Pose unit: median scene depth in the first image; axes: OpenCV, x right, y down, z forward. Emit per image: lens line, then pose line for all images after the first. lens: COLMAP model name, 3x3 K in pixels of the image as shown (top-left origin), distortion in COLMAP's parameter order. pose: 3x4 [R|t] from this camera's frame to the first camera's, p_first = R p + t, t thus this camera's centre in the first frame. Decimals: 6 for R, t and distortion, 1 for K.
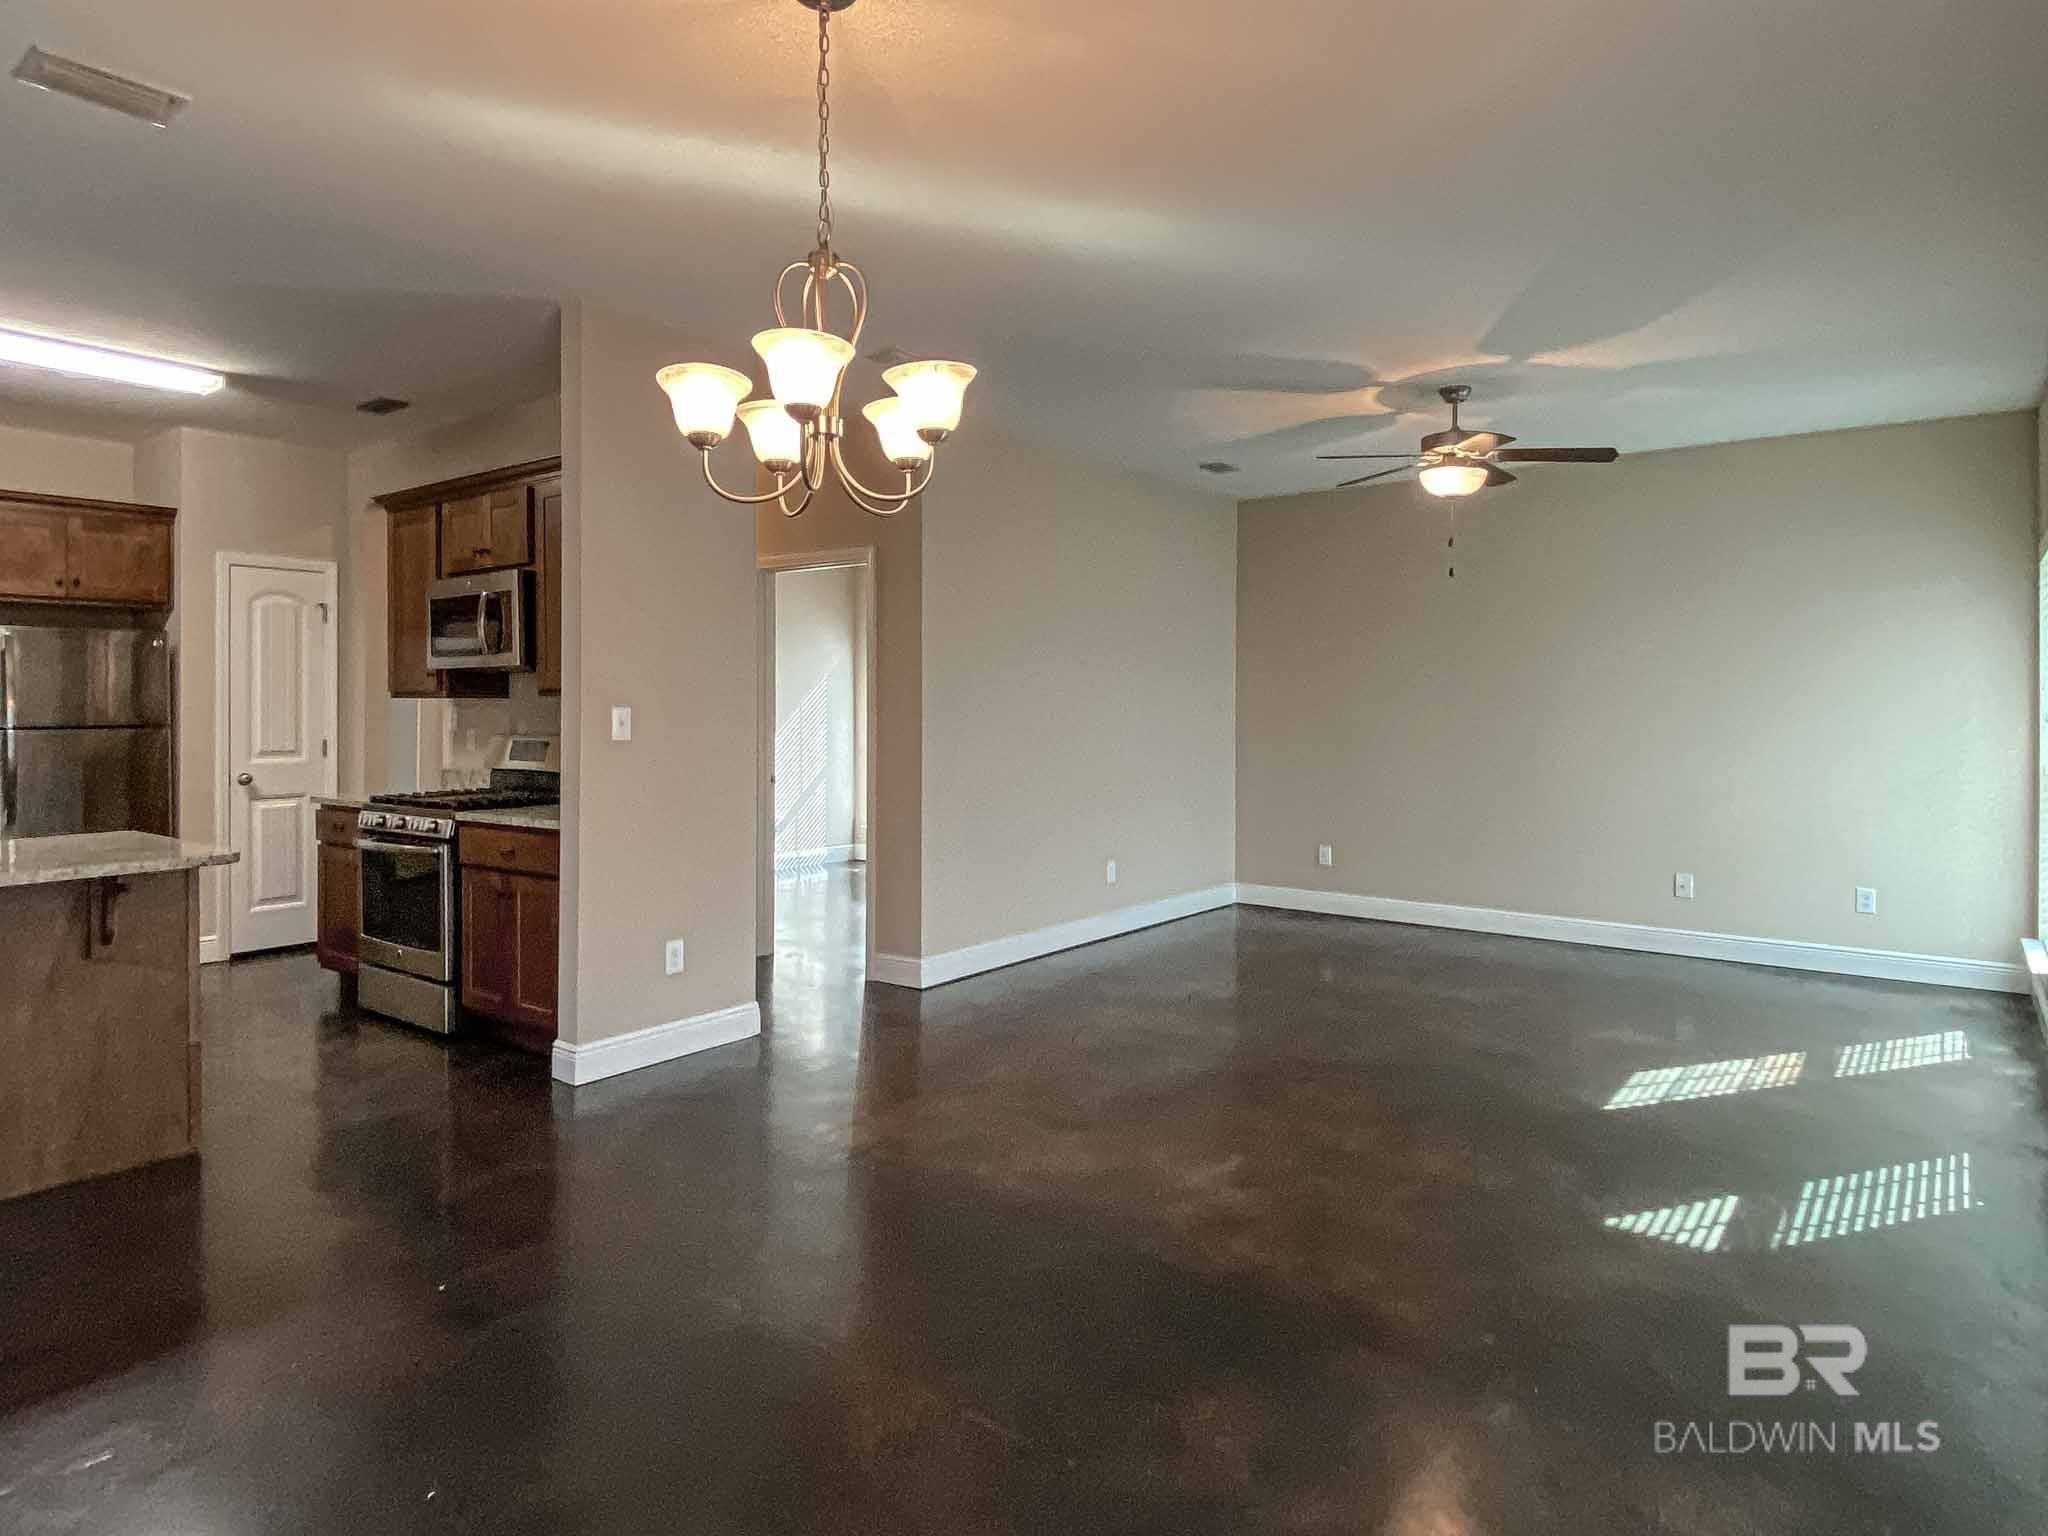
lens RADIAL K [[1210.4, 0, 1024.0], [0, 1210.4, 768.0], [0, 0, 1]] dist [0.033165, -0.048241]
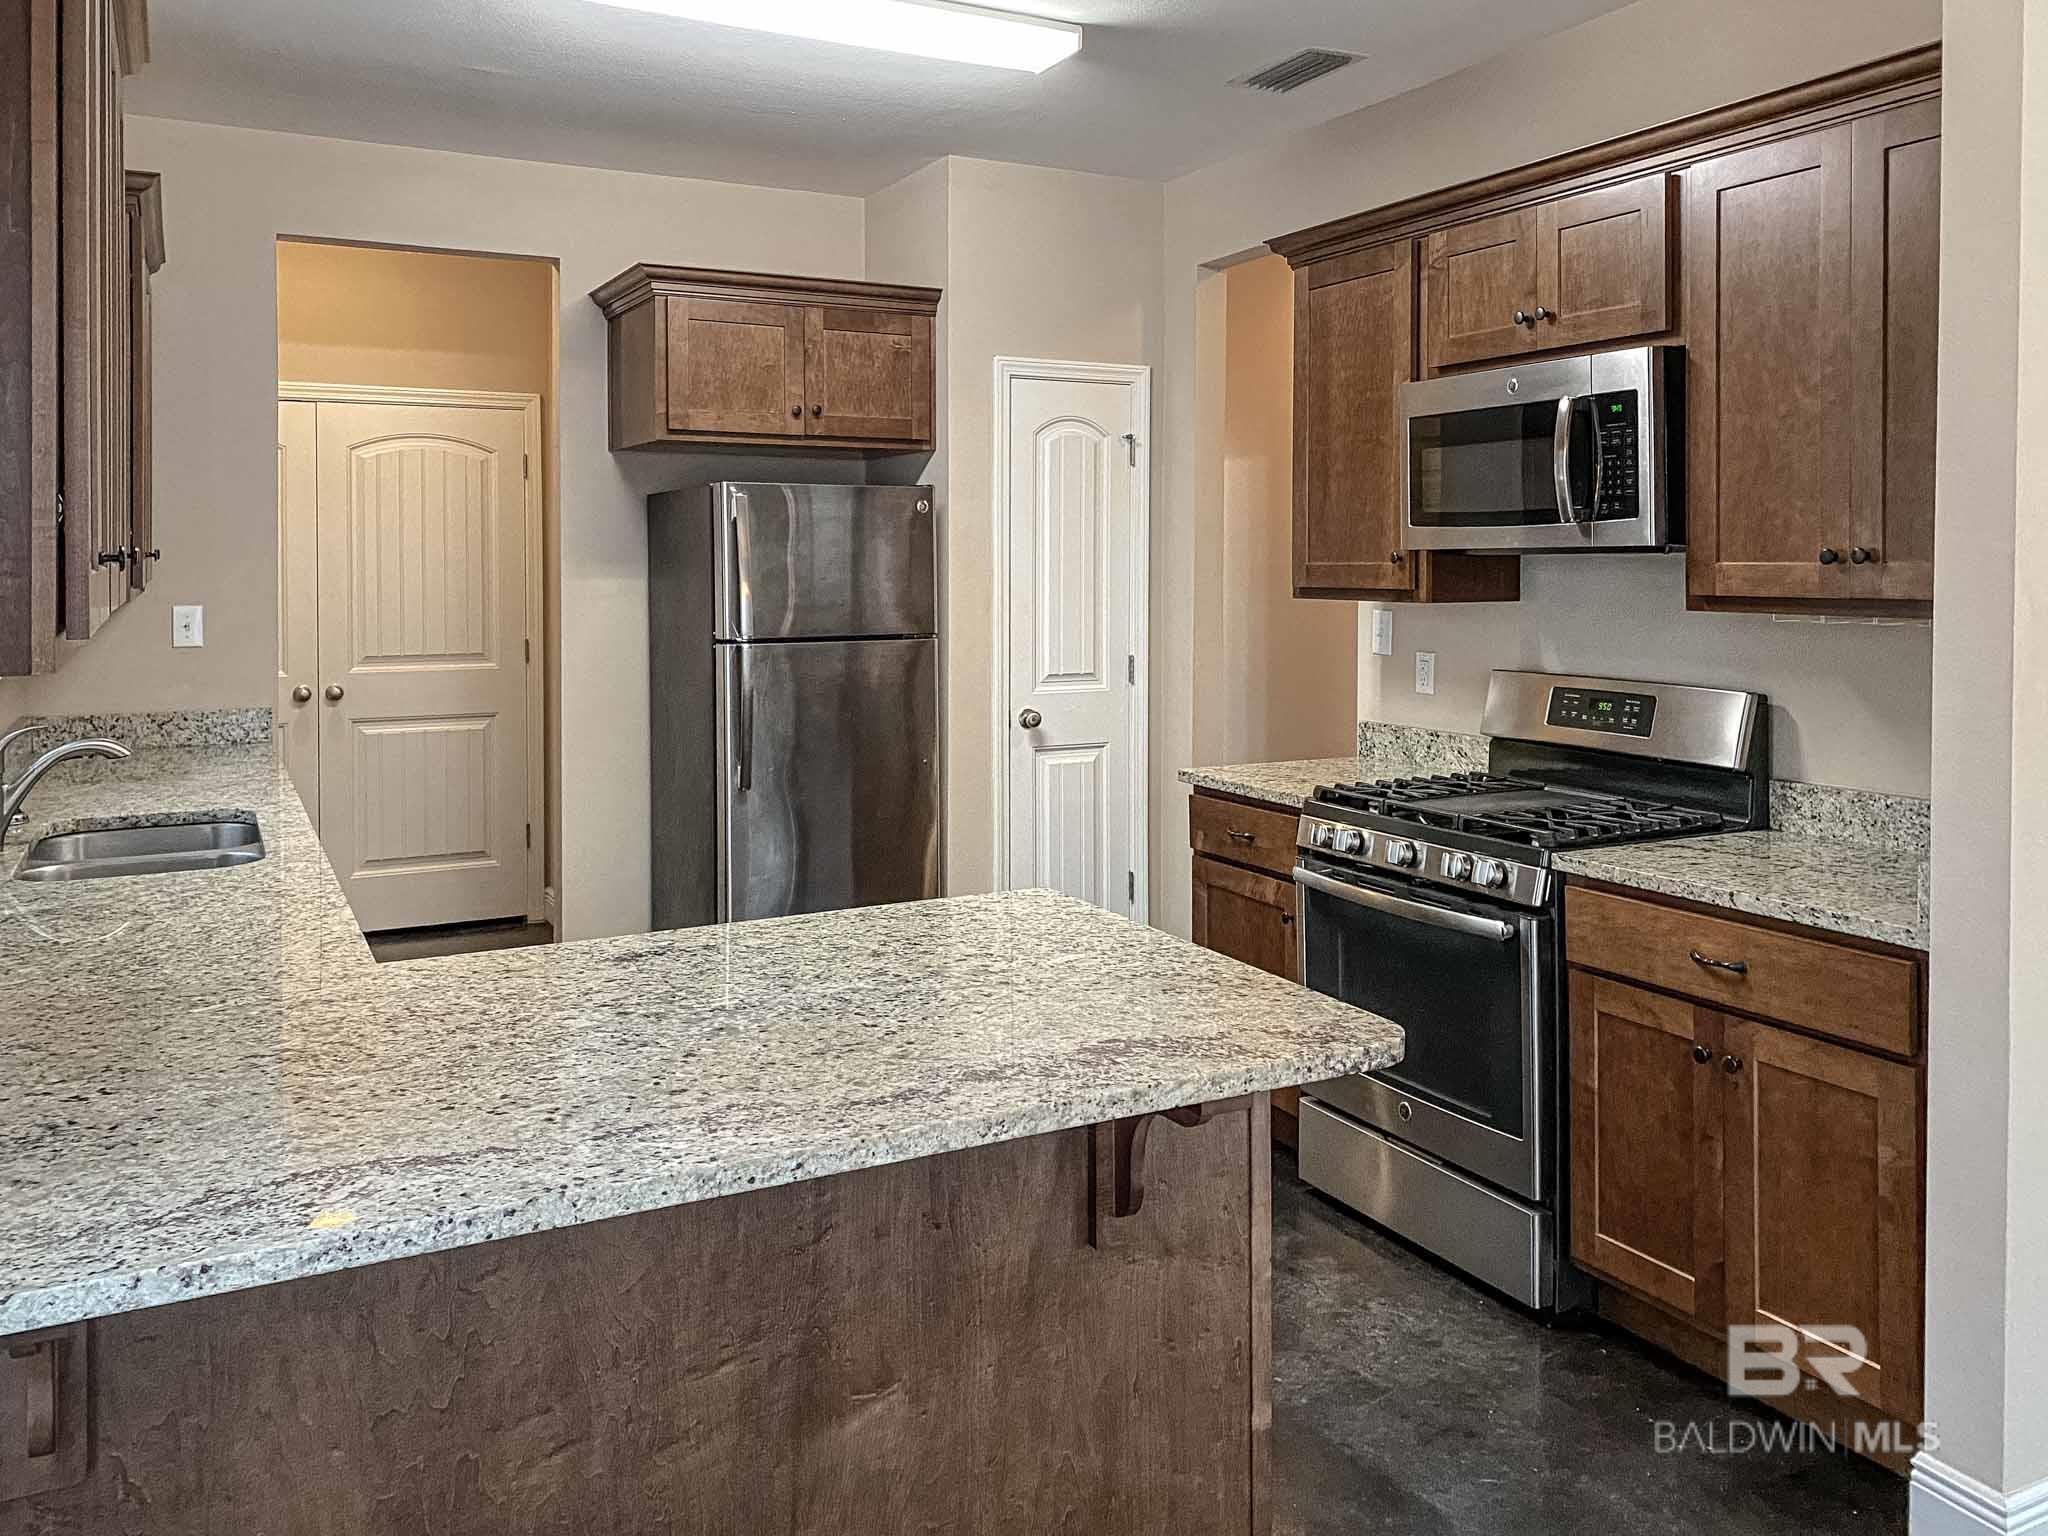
lens RADIAL K [[1594.1, 0, 1024.0], [0, 1594.1, 768.0], [0, 0, 1]] dist [-0.007288, 0.001251]
pose [[0.905358, 0.058276, -0.420632, -0.335489], [-0.026332, 0.996337, 0.081360, -0.037700], [0.423833, -0.062584, 0.903576, 0.286183]]
